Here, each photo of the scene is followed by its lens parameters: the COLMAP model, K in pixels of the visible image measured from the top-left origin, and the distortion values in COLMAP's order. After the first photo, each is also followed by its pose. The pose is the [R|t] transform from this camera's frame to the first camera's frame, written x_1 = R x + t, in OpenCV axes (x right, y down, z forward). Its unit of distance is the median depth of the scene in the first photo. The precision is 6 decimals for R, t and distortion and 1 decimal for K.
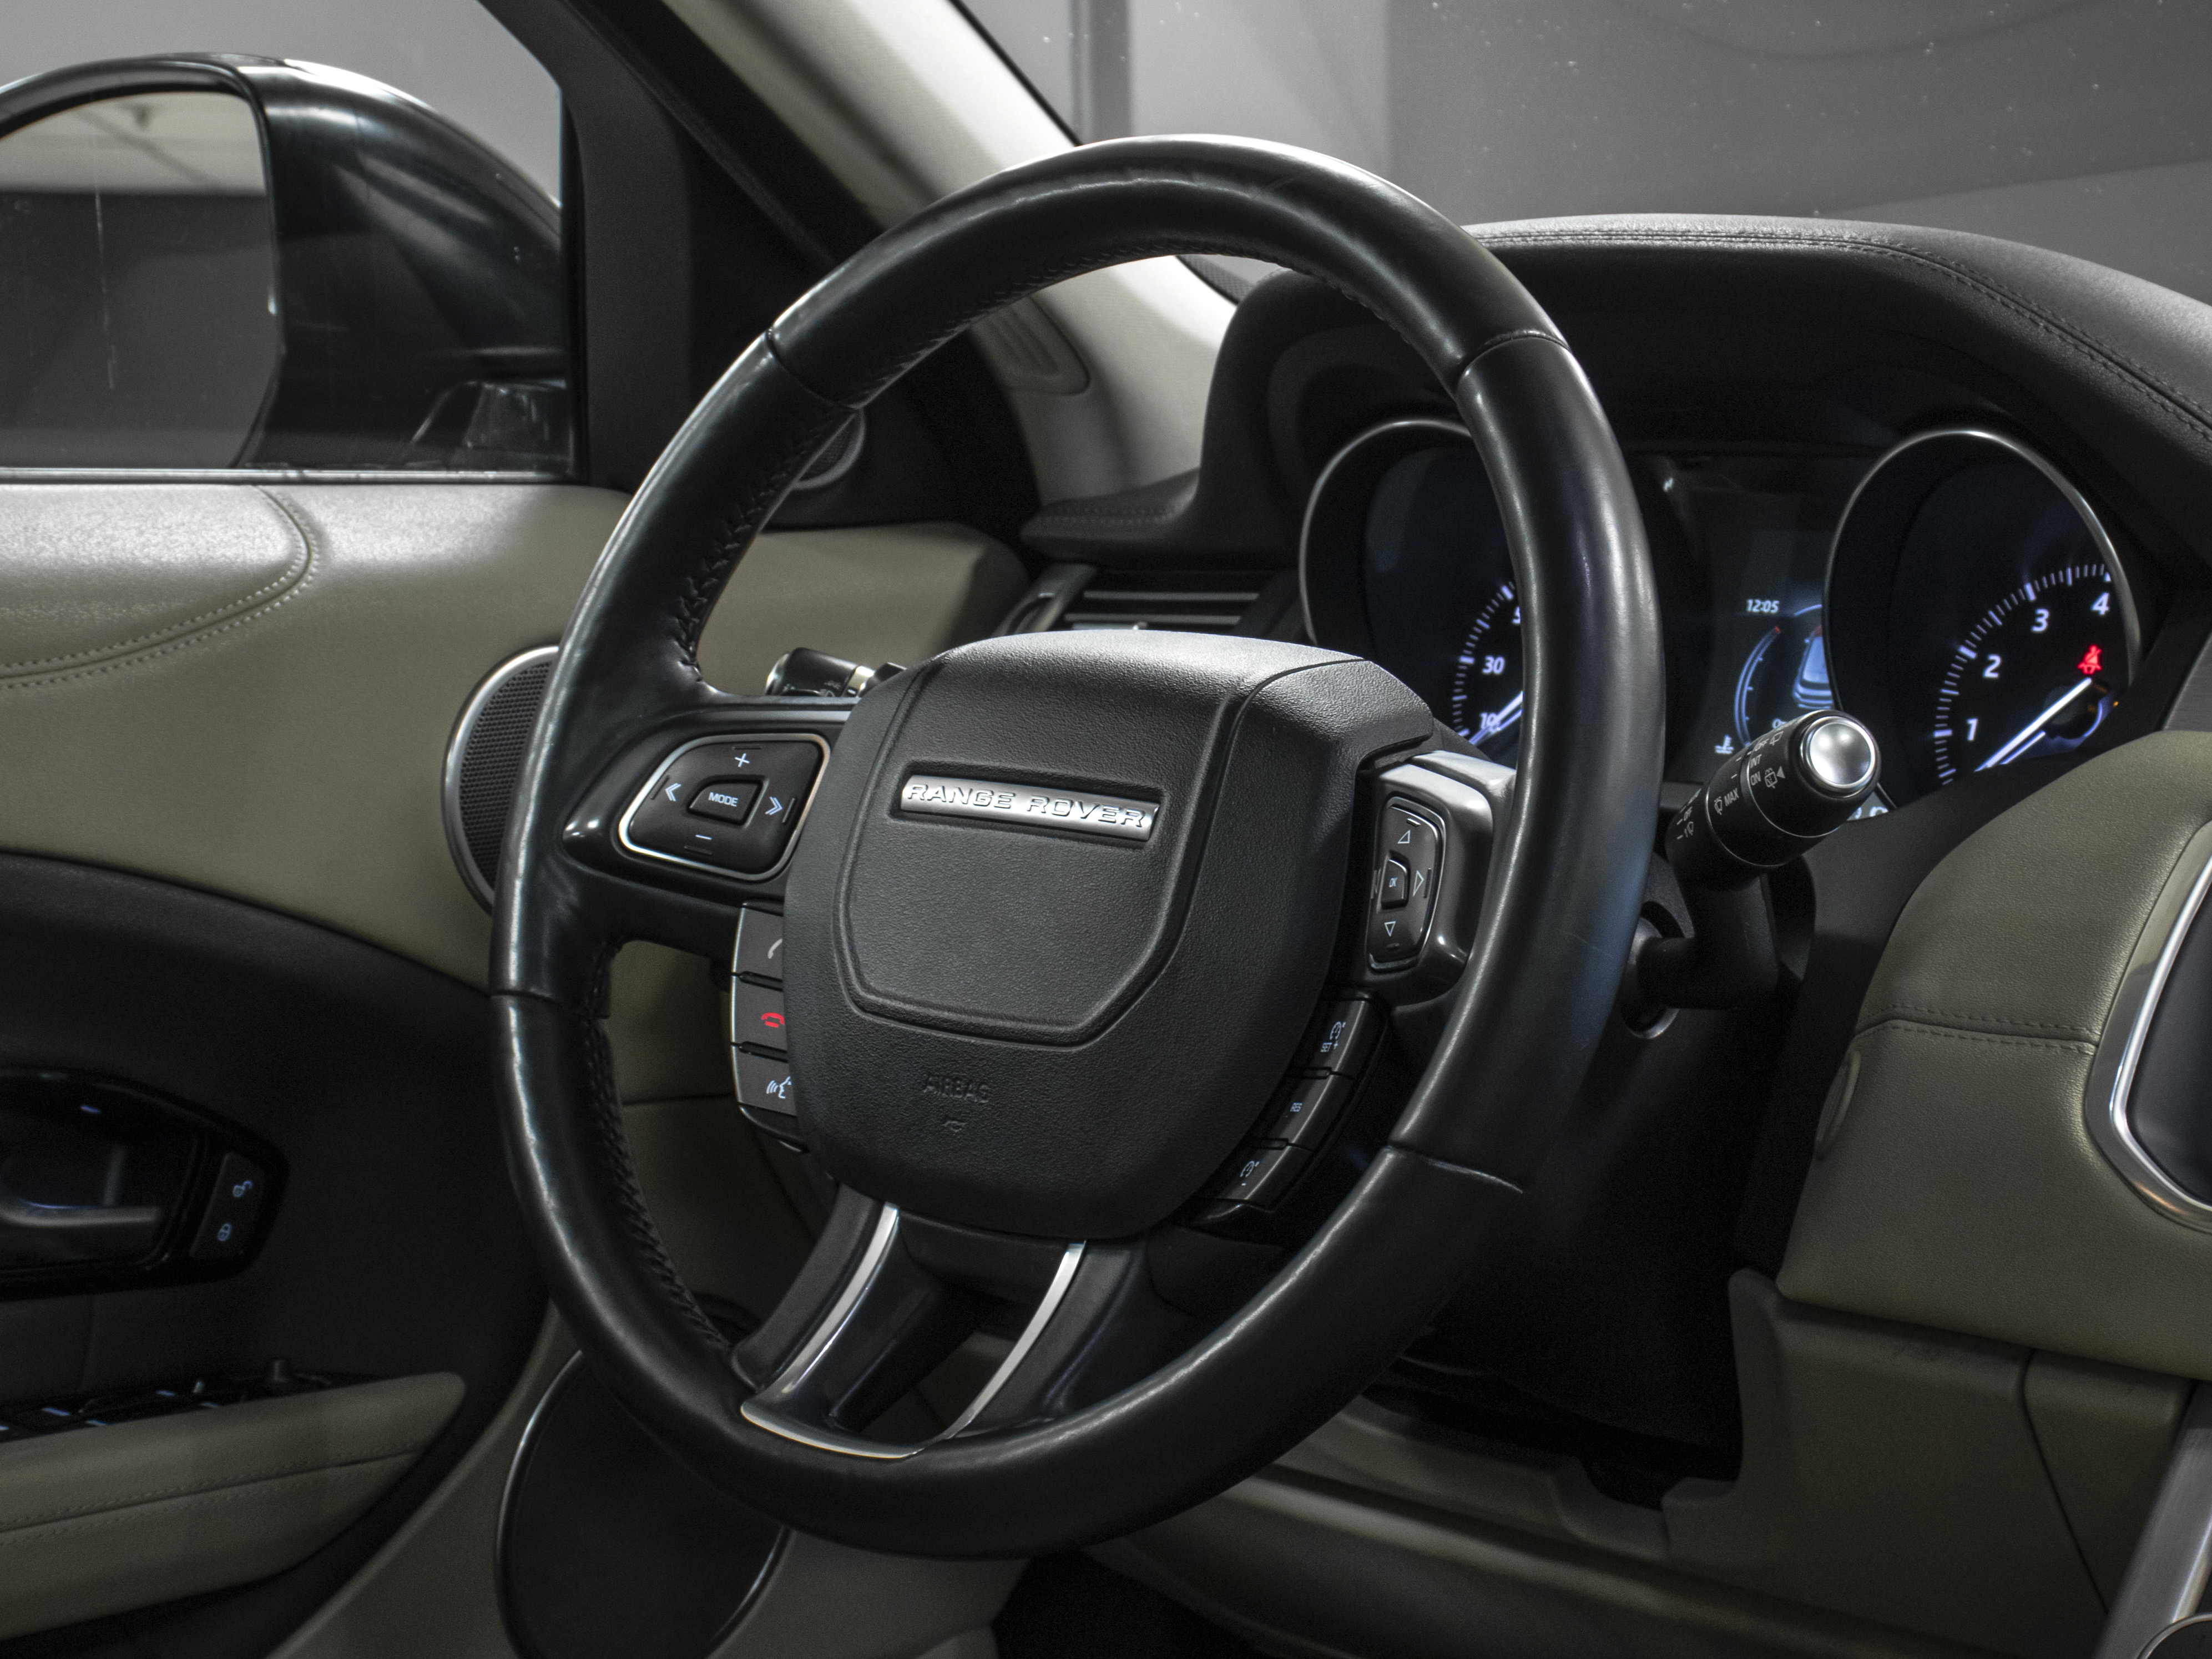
lens RADIAL K [[4170.7, 0, 1106.0], [0, 4170.7, 829.5], [0, 0, 1]] dist [-0.030139, -0.016934]
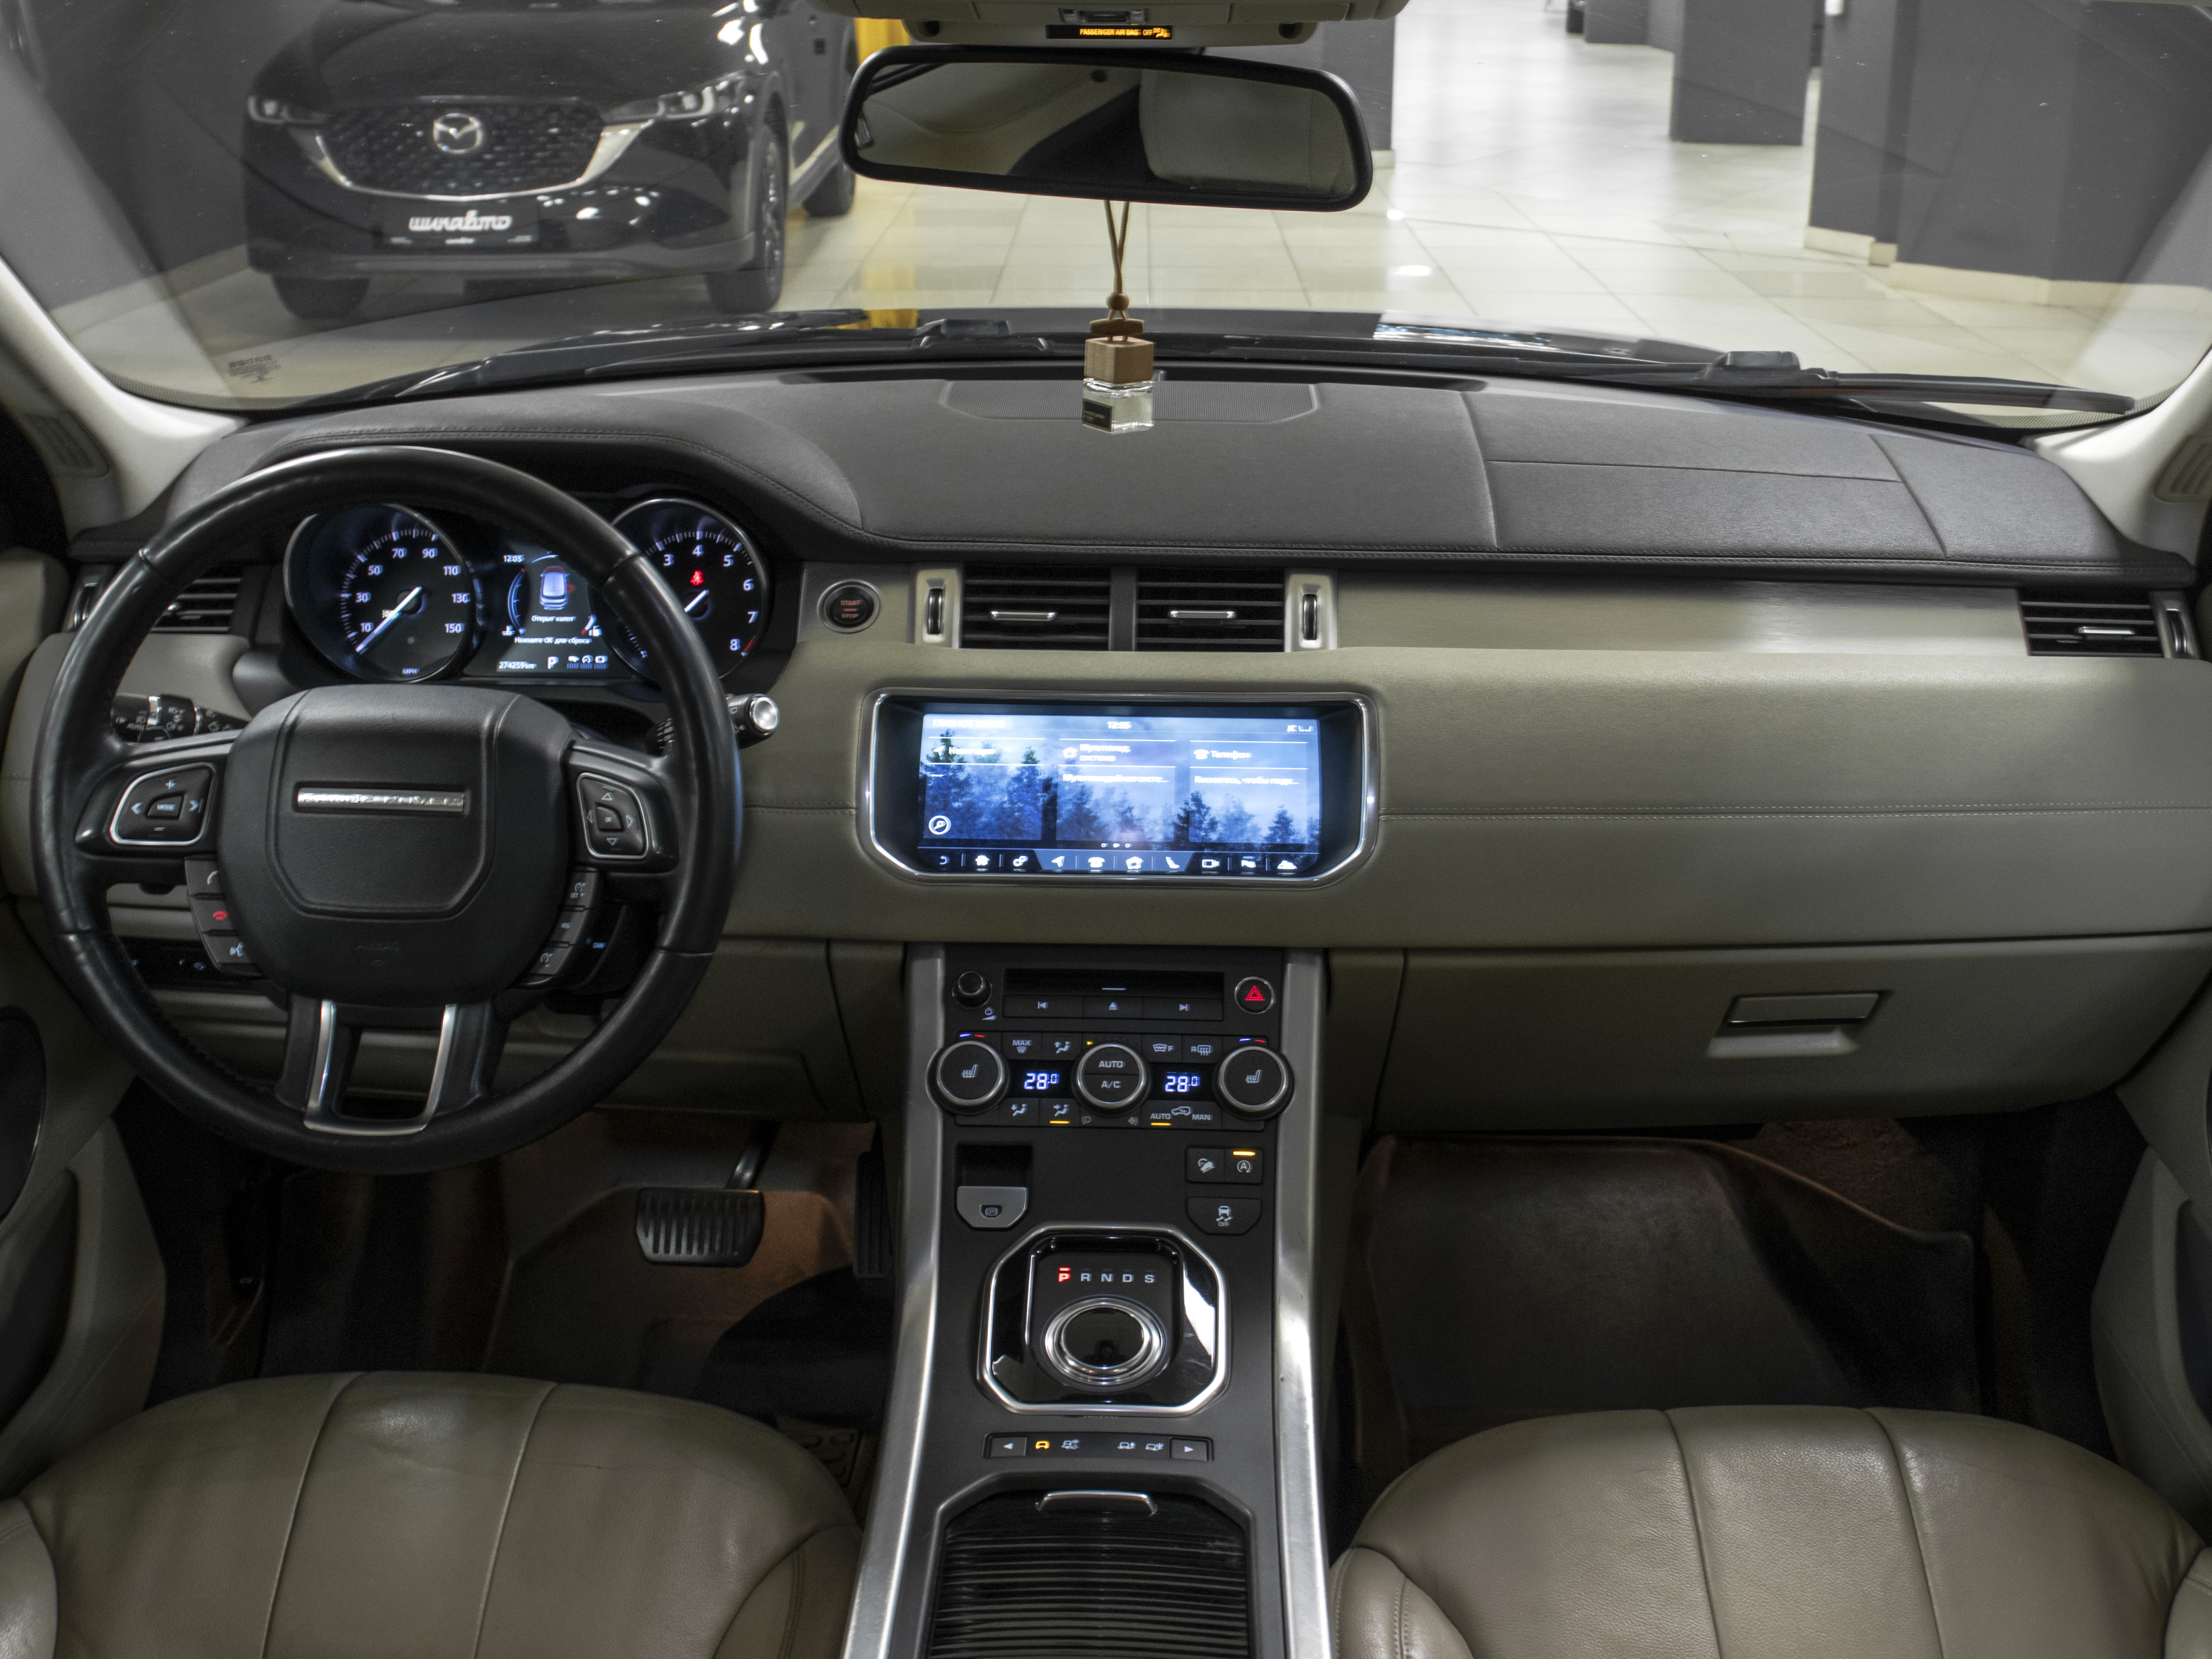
lens RADIAL K [[2337.3, 0, 1106.0], [0, 2337.3, 829.5], [0, 0, 1]] dist [-0.186772, 0.012976]
pose [[0.761087, -0.220765, 0.609925, -0.414955], [0.072431, 0.963344, 0.258305, -0.242959], [-0.644593, -0.152415, 0.749179, -0.045531]]
